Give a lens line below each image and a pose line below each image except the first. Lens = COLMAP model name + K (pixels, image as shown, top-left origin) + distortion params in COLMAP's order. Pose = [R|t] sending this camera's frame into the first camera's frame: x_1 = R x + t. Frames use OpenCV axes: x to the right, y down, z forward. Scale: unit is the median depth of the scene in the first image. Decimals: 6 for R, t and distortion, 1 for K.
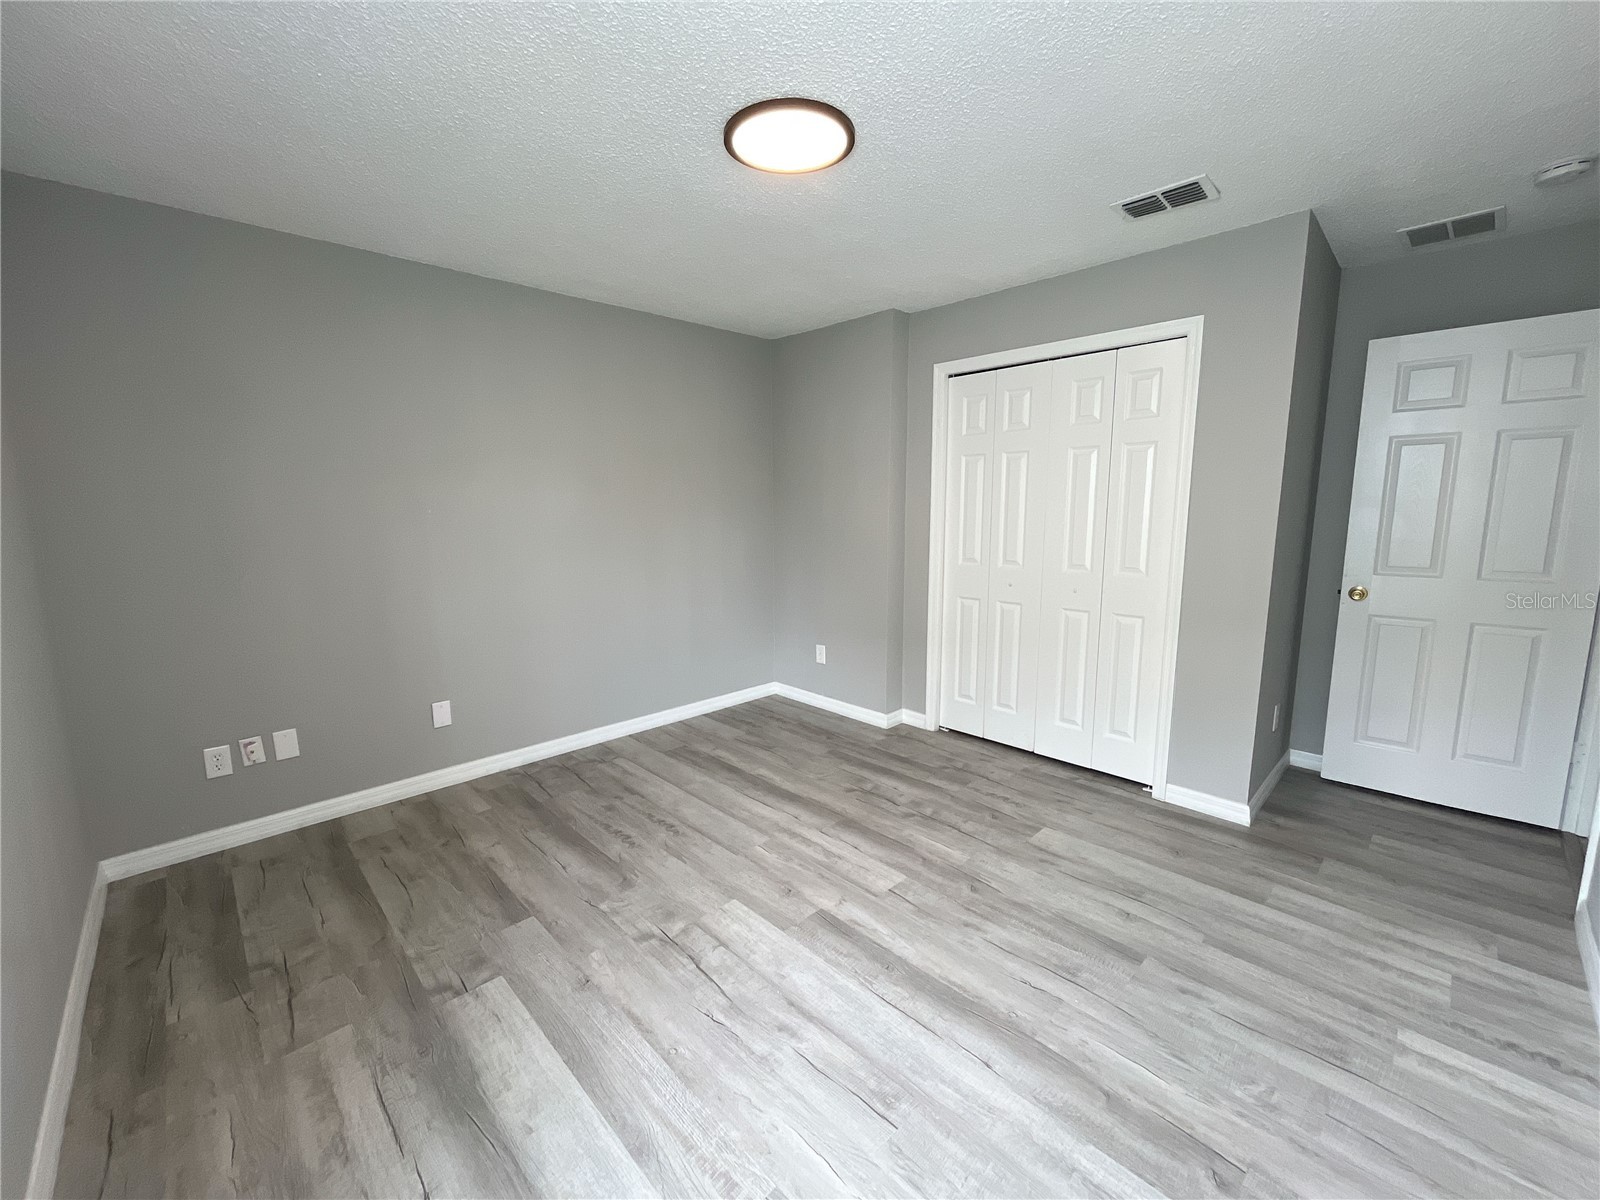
lens RADIAL K [[647.2, 0, 796.2], [0, 647.2, 604.2], [0, 0, 1]] dist [-0.001952, -0.000145]
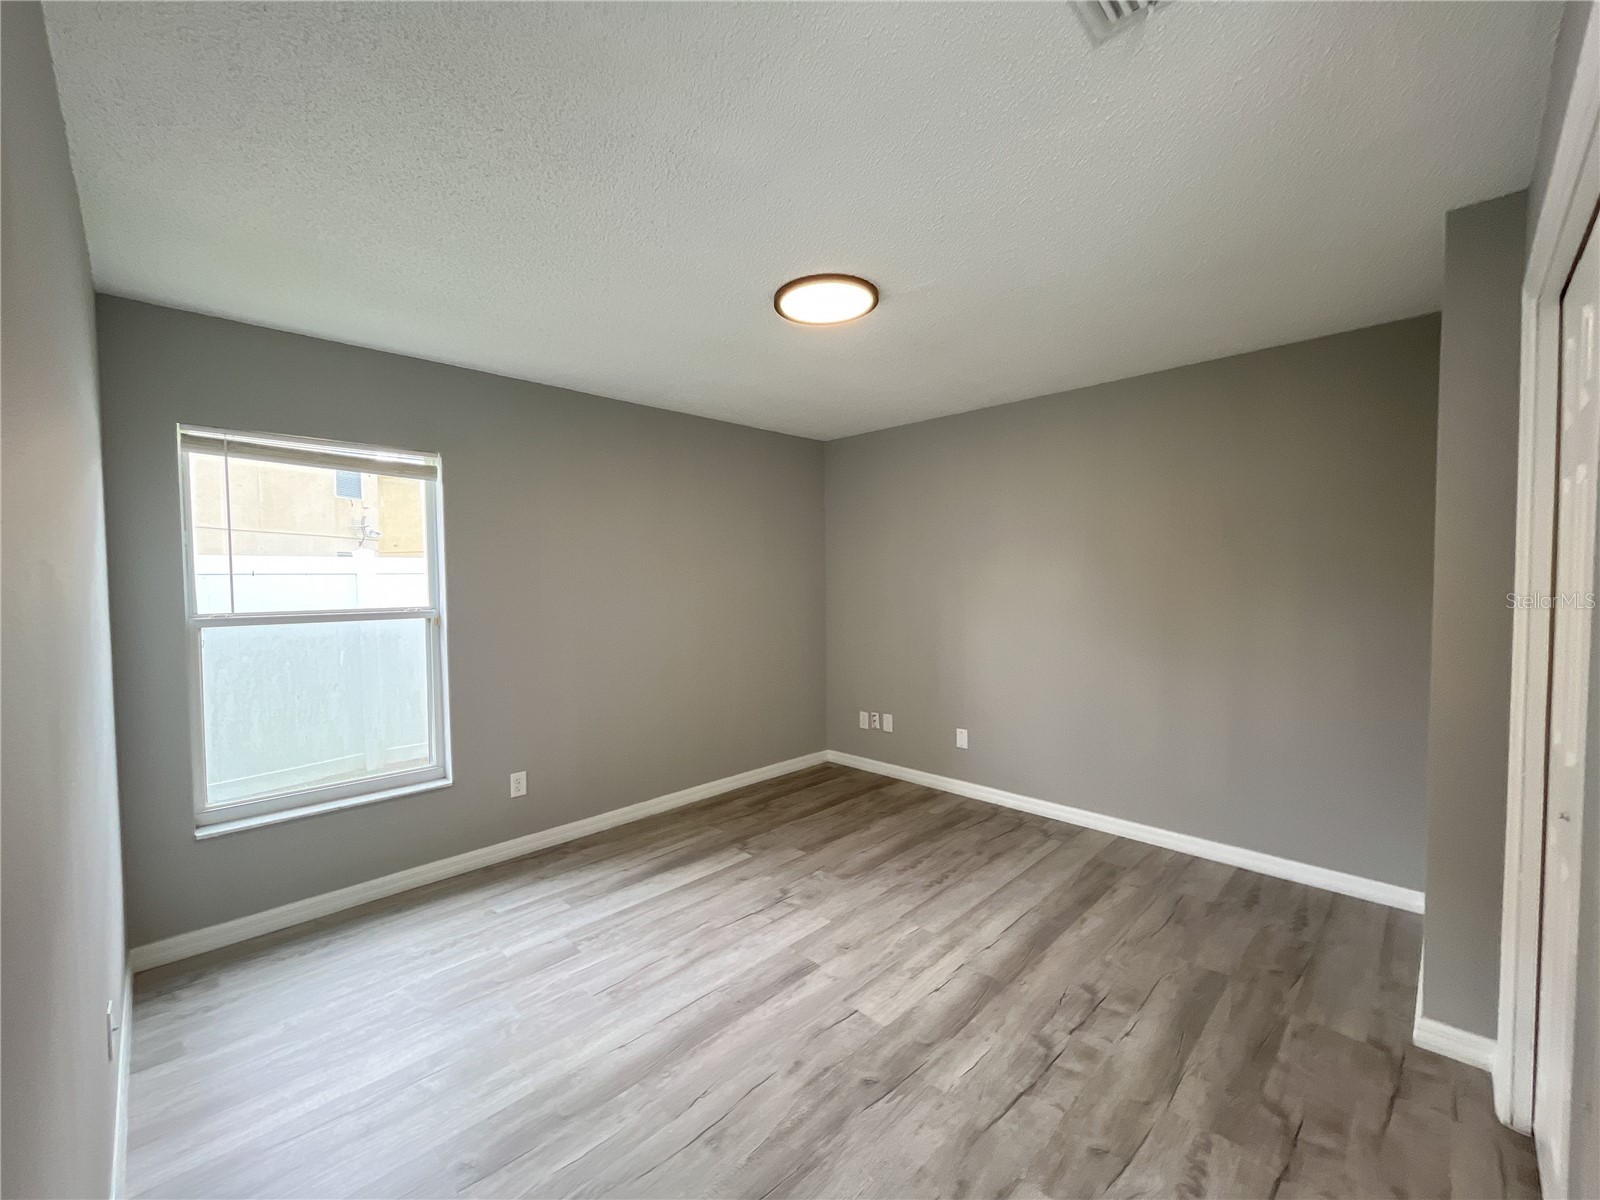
lens RADIAL K [[647.2, 0, 799.3], [0, 647.2, 594.4], [0, 0, 1]] dist [-0.001952, -0.000145]
pose [[0.018937, 0.034370, -0.999230, 1.046068], [-0.146000, 0.988791, 0.031244, -0.157686], [0.989103, 0.145296, 0.023743, 0.821499]]
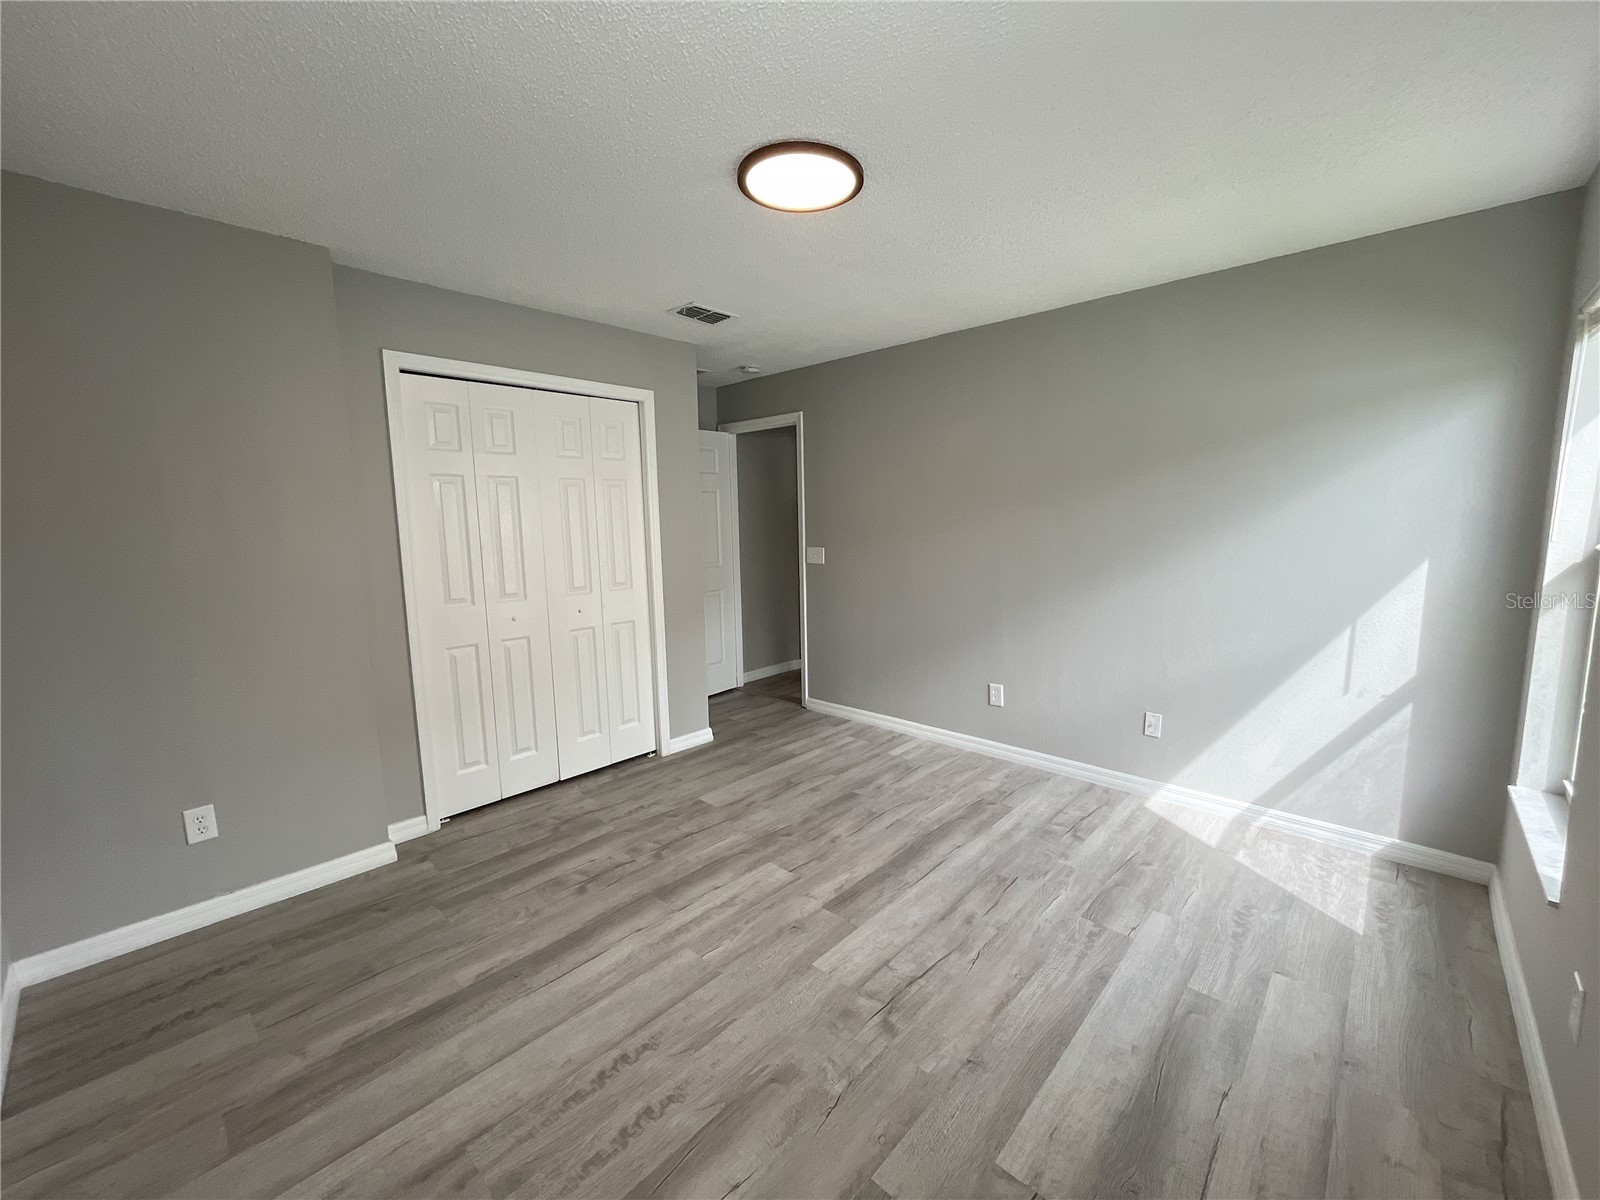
lens RADIAL K [[647.2, 0, 801.6], [0, 647.2, 604.8], [0, 0, 1]] dist [-0.001952, -0.000145]
pose [[-0.057529, -0.125685, 0.990401, -0.919110], [0.171828, 0.975993, 0.133838, -0.157311], [-0.983446, 0.177879, -0.034552, 0.946855]]
